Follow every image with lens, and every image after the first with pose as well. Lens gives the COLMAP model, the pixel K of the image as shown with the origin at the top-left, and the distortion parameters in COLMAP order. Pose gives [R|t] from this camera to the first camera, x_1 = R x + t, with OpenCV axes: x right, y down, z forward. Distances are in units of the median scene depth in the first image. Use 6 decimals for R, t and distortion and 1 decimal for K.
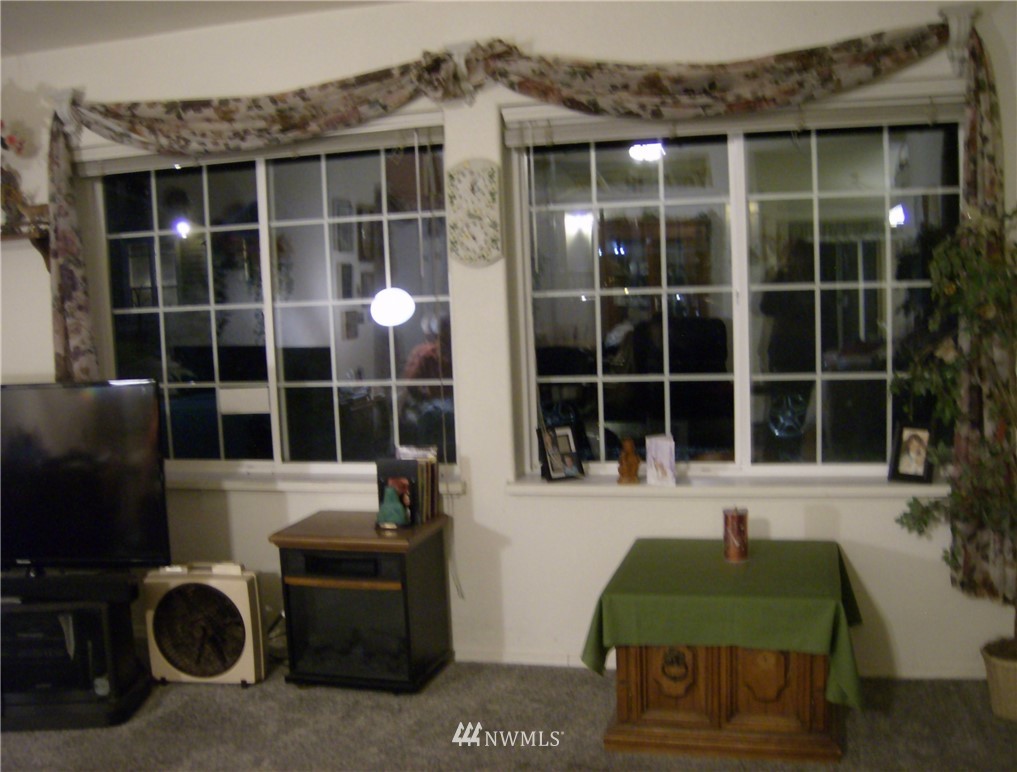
lens RADIAL K [[1081.7, 0, 508.5], [0, 1081.7, 386.0], [0, 0, 1]] dist [-0.178135, 0.044735]
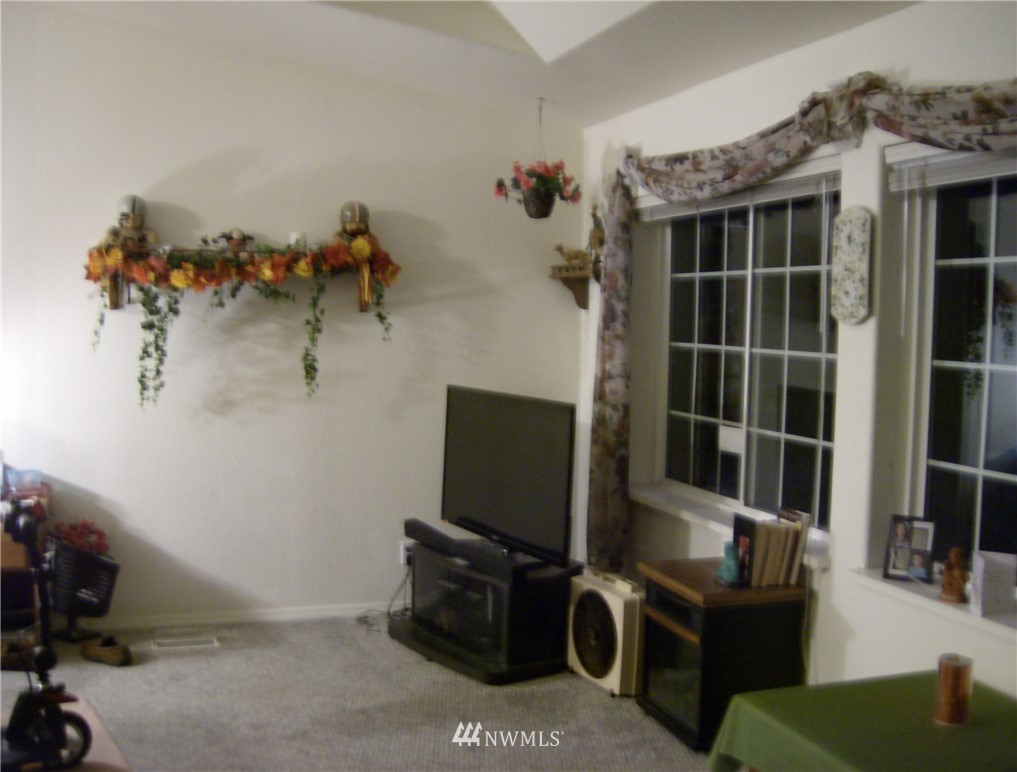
lens RADIAL K [[1081.7, 0, 508.5], [0, 1081.7, 386.0], [0, 0, 1]] dist [-0.178135, 0.044735]
pose [[0.559704, 0.105767, -0.821915, 0.549470], [-0.130331, 0.990714, 0.038737, -0.057533], [0.818379, 0.085440, 0.568291, 0.265043]]
